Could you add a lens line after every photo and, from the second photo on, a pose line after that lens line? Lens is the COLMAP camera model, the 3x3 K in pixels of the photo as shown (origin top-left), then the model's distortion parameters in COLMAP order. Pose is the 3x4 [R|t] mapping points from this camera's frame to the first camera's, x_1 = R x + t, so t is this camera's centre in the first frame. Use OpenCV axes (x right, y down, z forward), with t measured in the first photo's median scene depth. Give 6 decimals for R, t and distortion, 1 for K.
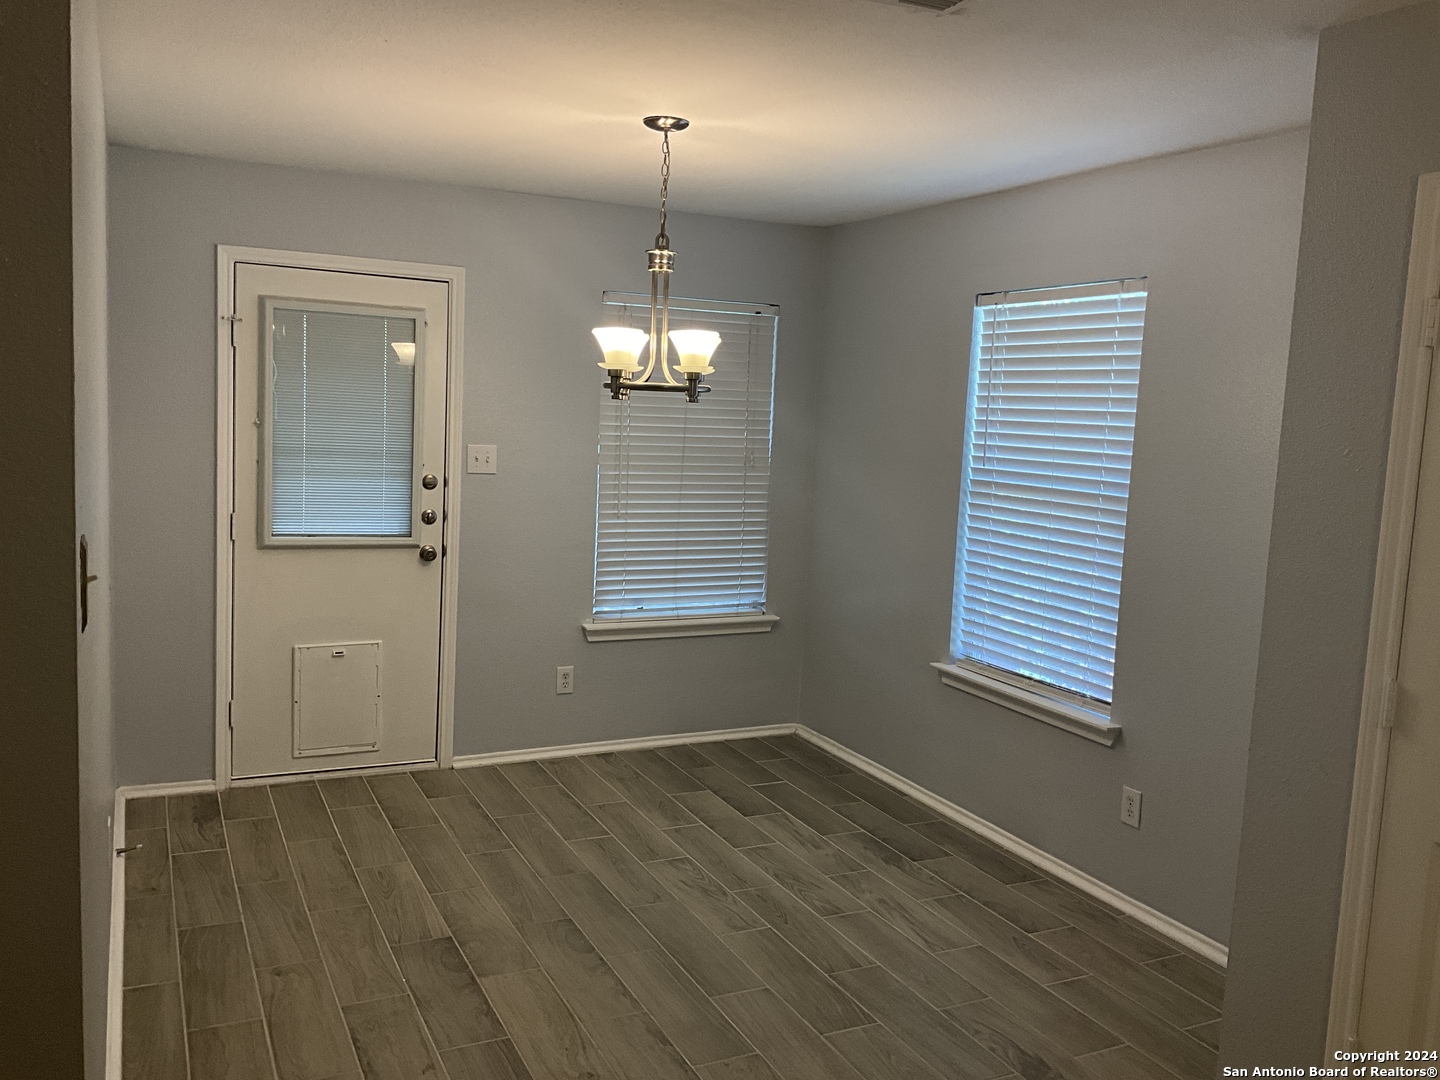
lens RADIAL K [[1192.5, 0, 725.8], [0, 1192.5, 538.3], [0, 0, 1]] dist [0.059272, -0.114960]
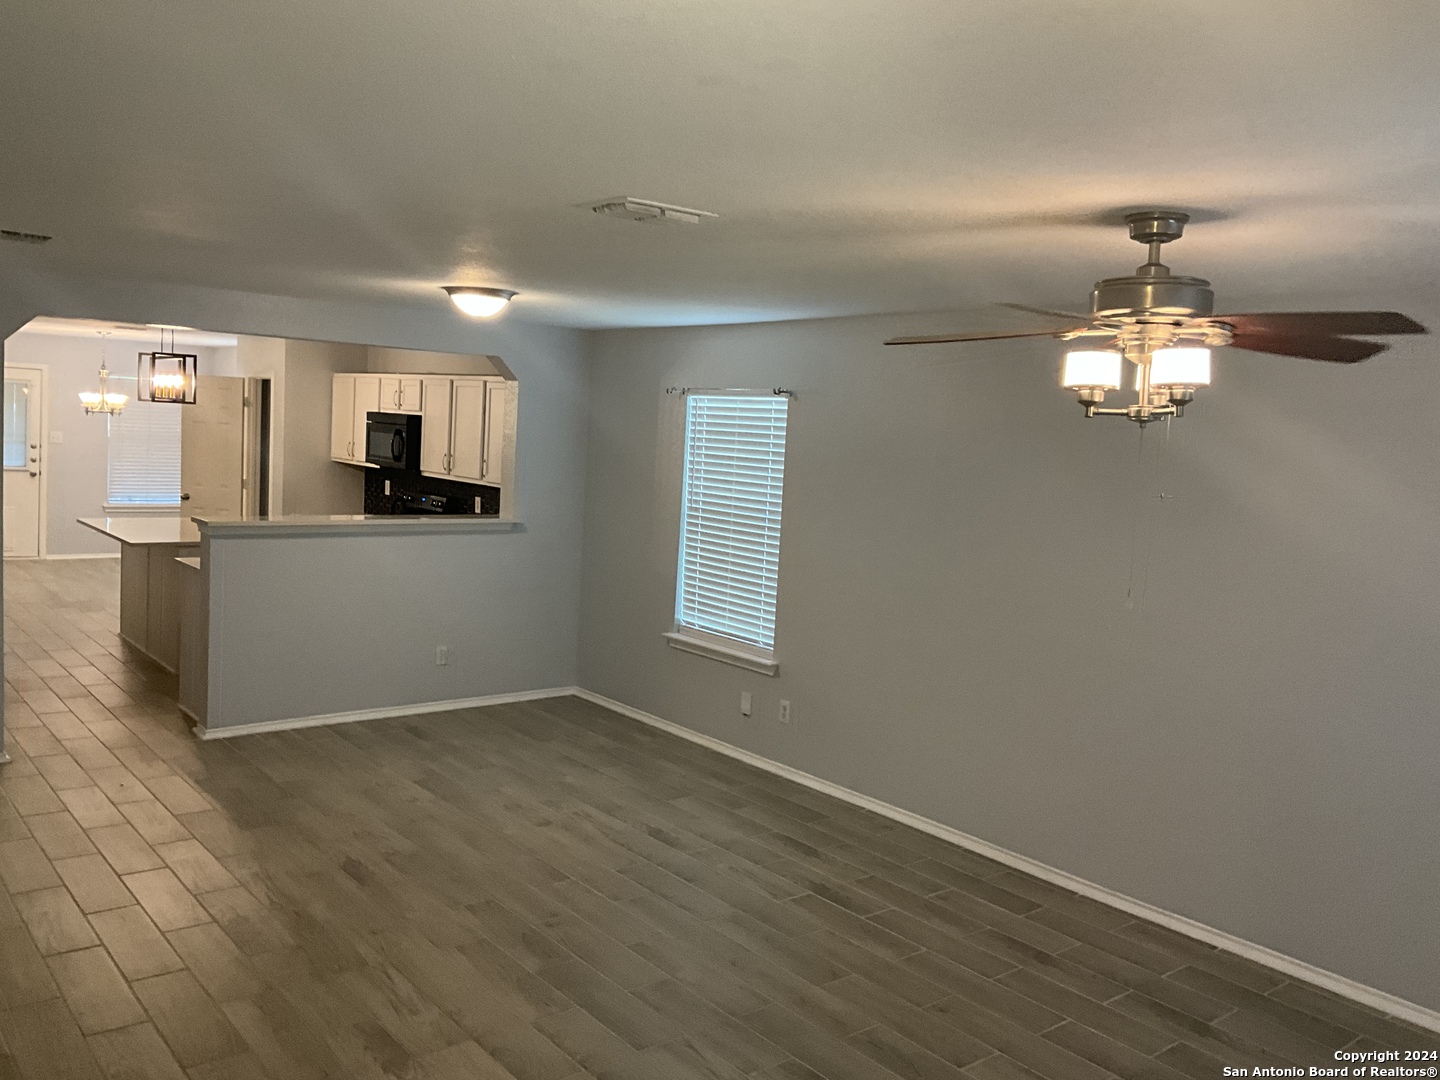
lens RADIAL K [[1192.5, 0, 720.3], [0, 1192.5, 540.1], [0, 0, 1]] dist [0.059272, -0.114960]
pose [[0.972161, -0.015418, 0.233807, 0.588858], [0.017864, 0.999806, -0.008347, 0.205412], [-0.233633, 0.012292, 0.972247, -1.879829]]
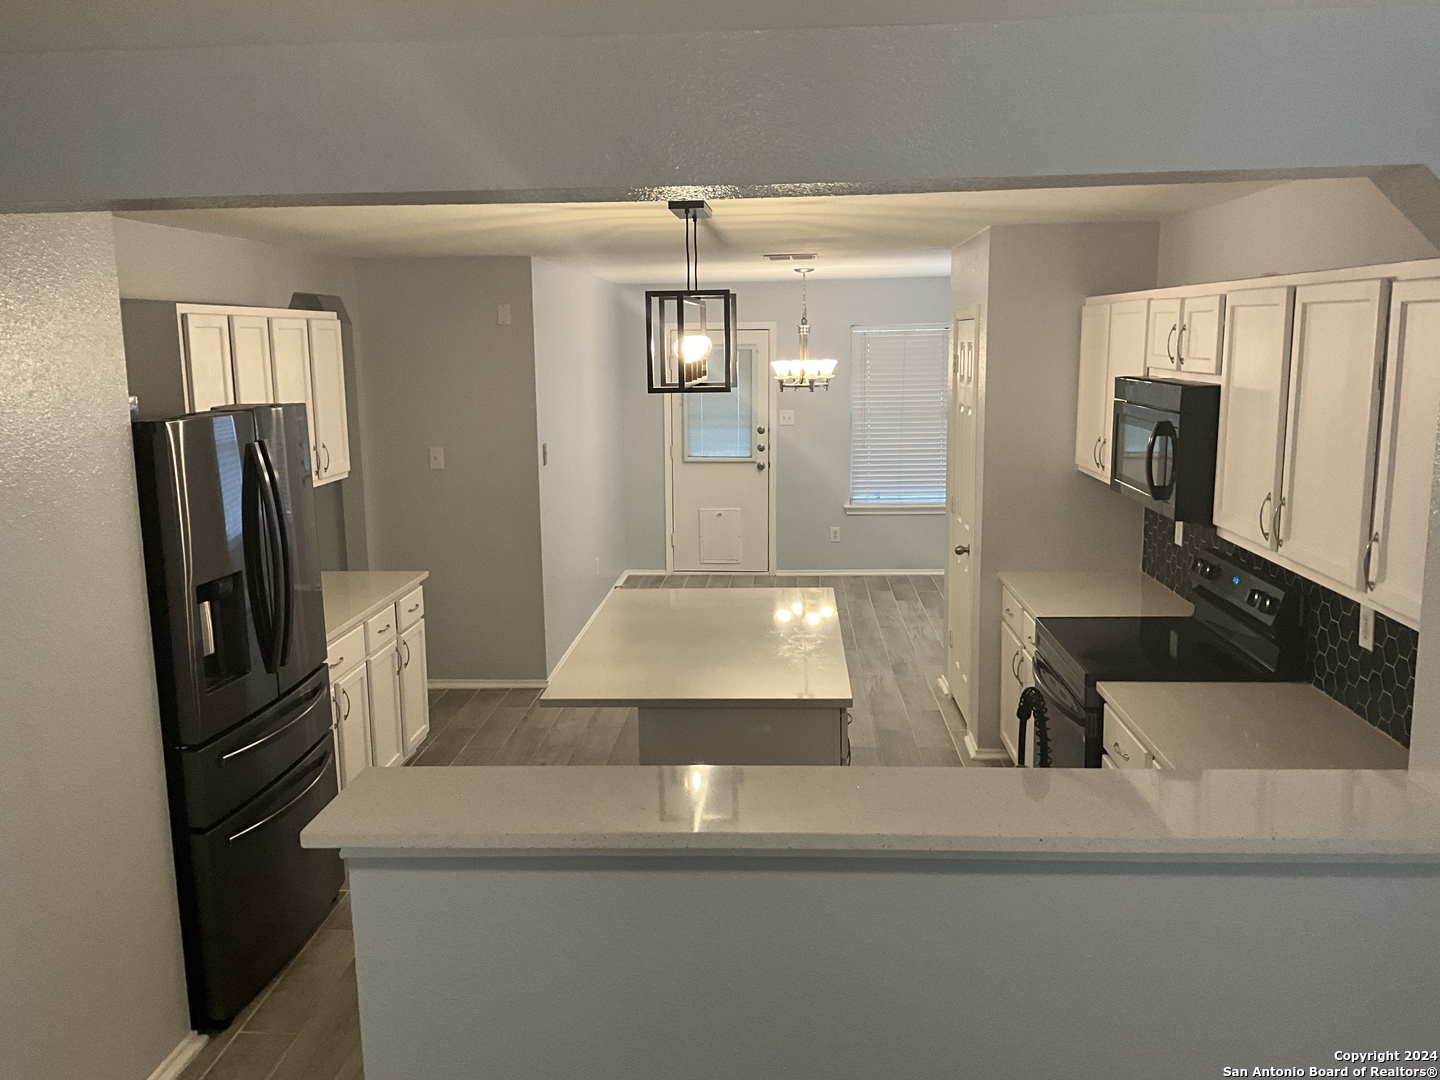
lens RADIAL K [[1192.5, 0, 709.0], [0, 1192.5, 537.6], [0, 0, 1]] dist [0.059272, -0.114960]
pose [[0.869512, 0.023593, -0.493349, 0.666126], [-0.005624, 0.999267, 0.037874, 0.057612], [0.493880, -0.030157, 0.869007, -0.783199]]
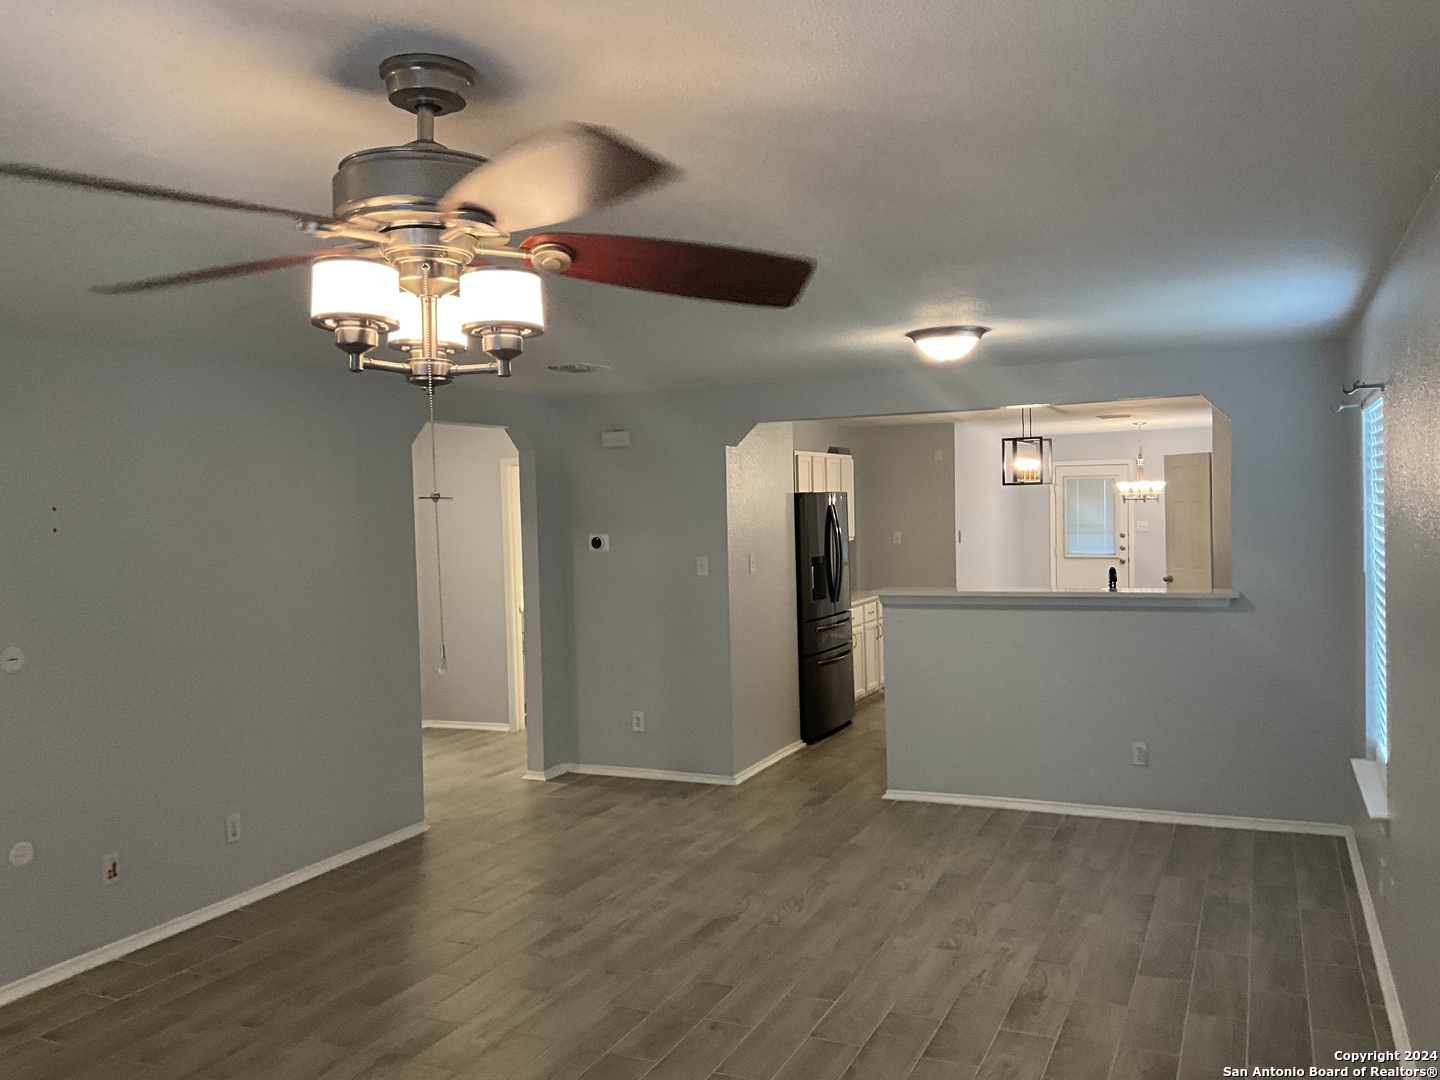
lens RADIAL K [[1192.5, 0, 715.3], [0, 1192.5, 538.1], [0, 0, 1]] dist [0.059272, -0.114960]
pose [[0.641780, -0.036969, -0.765997, 1.288445], [-0.039198, 0.995950, -0.080909, 0.223756], [0.765886, 0.081952, 0.637732, -1.516114]]
